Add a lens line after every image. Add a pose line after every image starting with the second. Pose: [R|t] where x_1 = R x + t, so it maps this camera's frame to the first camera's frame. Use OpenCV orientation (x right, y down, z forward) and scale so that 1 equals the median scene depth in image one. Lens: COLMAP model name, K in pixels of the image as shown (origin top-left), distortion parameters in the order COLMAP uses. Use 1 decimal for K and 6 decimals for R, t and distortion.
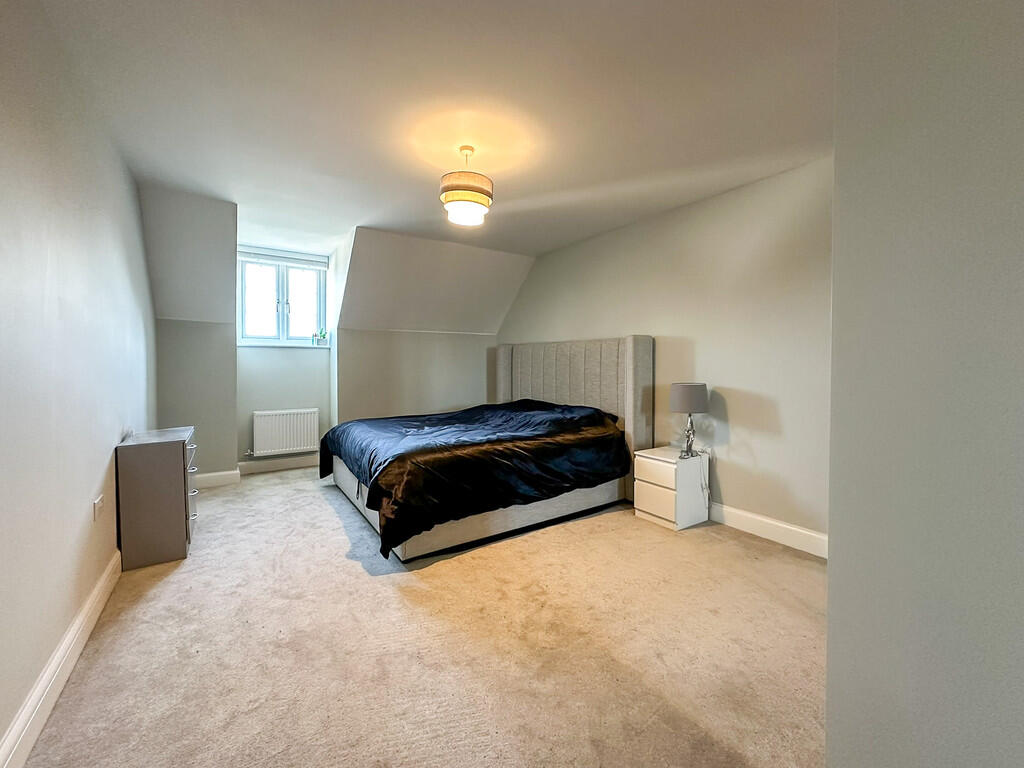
lens RADIAL K [[409.7, 0, 515.2], [0, 409.7, 358.8], [0, 0, 1]] dist [0.000424, 0.000255]
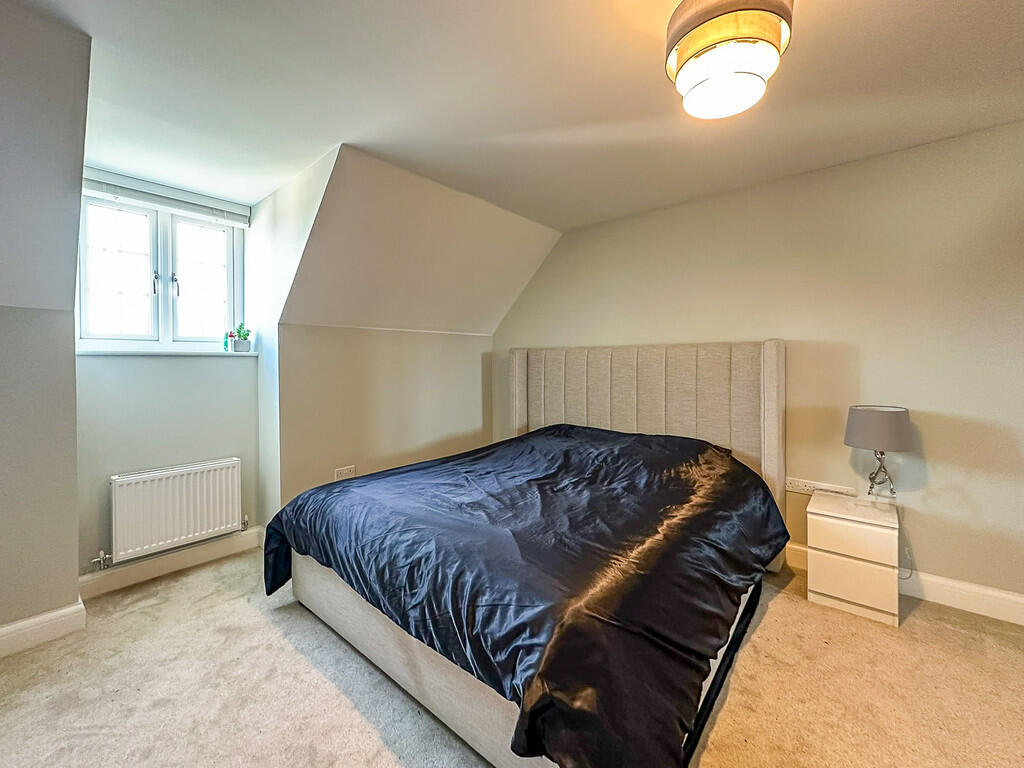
lens RADIAL K [[409.7, 0, 515.2], [0, 409.7, 358.8], [0, 0, 1]] dist [0.000424, 0.000255]
pose [[0.964747, -0.008240, 0.263050, -0.281480], [0.008034, 0.999966, 0.001857, -0.023329], [-0.263057, 0.000322, 0.964780, 0.360982]]
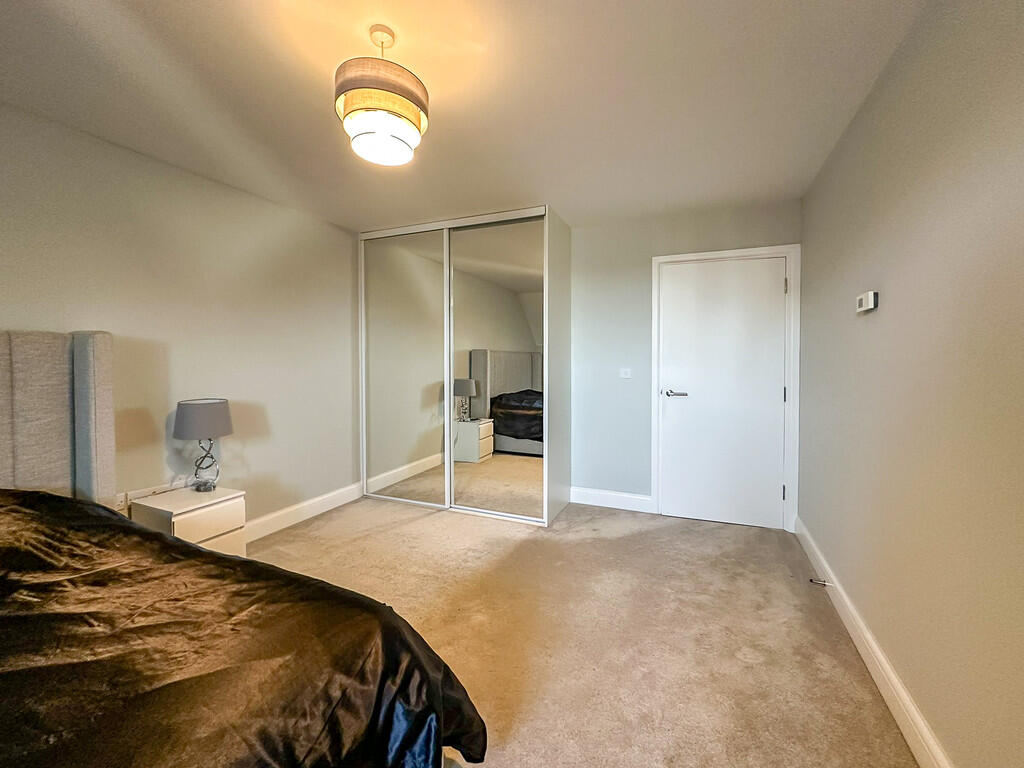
lens RADIAL K [[409.7, 0, 515.2], [0, 409.7, 358.8], [0, 0, 1]] dist [0.000424, 0.000255]
pose [[-0.510709, -0.002665, 0.859750, -0.435621], [-0.003087, 0.999994, 0.001266, -0.017112], [-0.859748, -0.002008, -0.510714, 0.680290]]
